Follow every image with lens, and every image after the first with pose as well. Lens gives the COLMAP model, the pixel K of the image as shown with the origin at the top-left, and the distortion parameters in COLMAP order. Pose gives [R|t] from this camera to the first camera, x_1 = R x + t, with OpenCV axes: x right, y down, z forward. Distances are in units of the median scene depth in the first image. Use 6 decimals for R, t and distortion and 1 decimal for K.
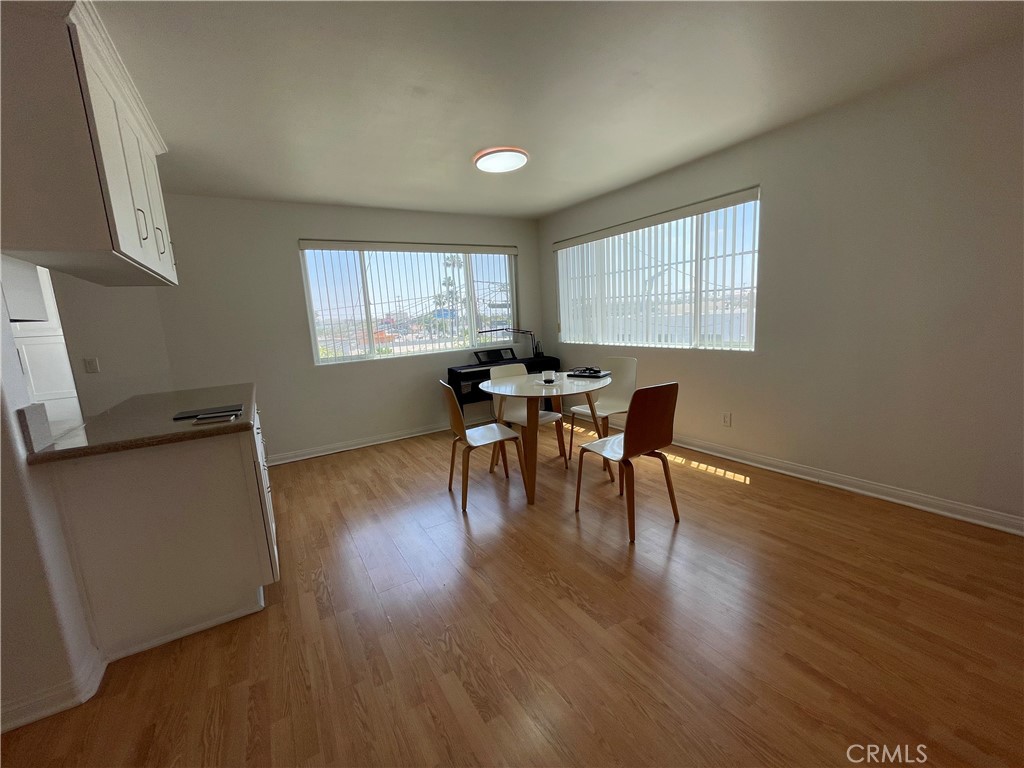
lens RADIAL K [[411.6, 0, 507.1], [0, 411.6, 381.9], [0, 0, 1]] dist [-0.006245, 0.000102]
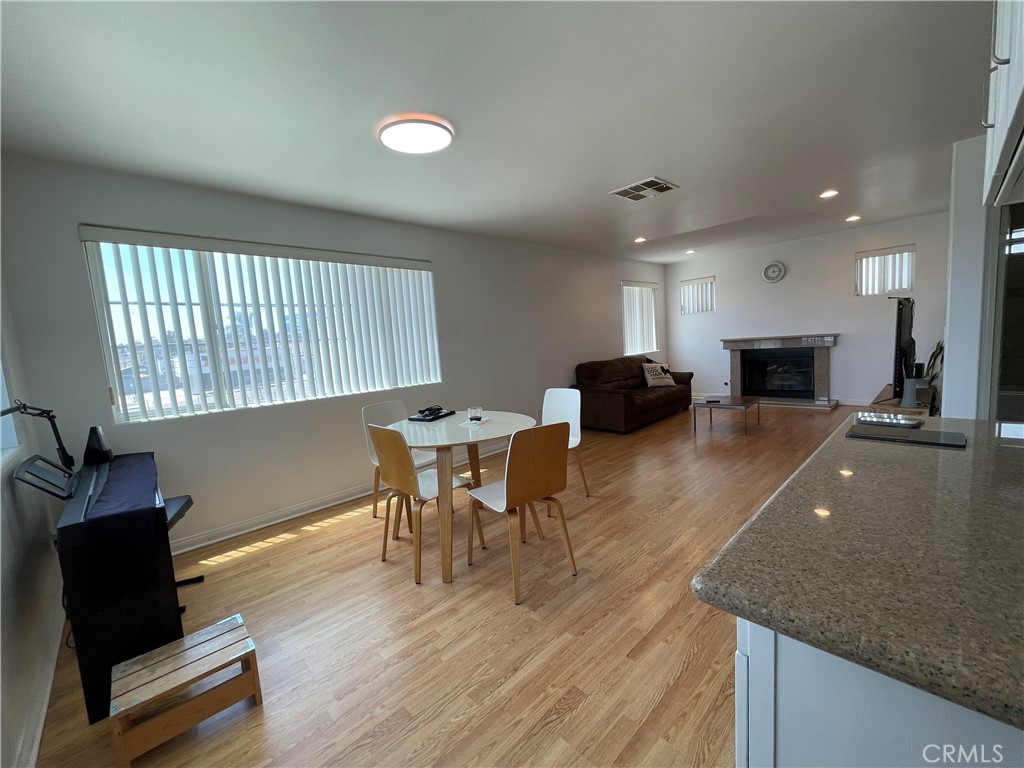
lens RADIAL K [[411.6, 0, 508.3], [0, 411.6, 389.5], [0, 0, 1]] dist [-0.006245, 0.000102]
pose [[-0.216311, -0.058932, 0.974544, -0.740049], [0.214859, 0.970832, 0.106398, -0.144172], [-0.952389, 0.232405, -0.197340, 1.036093]]
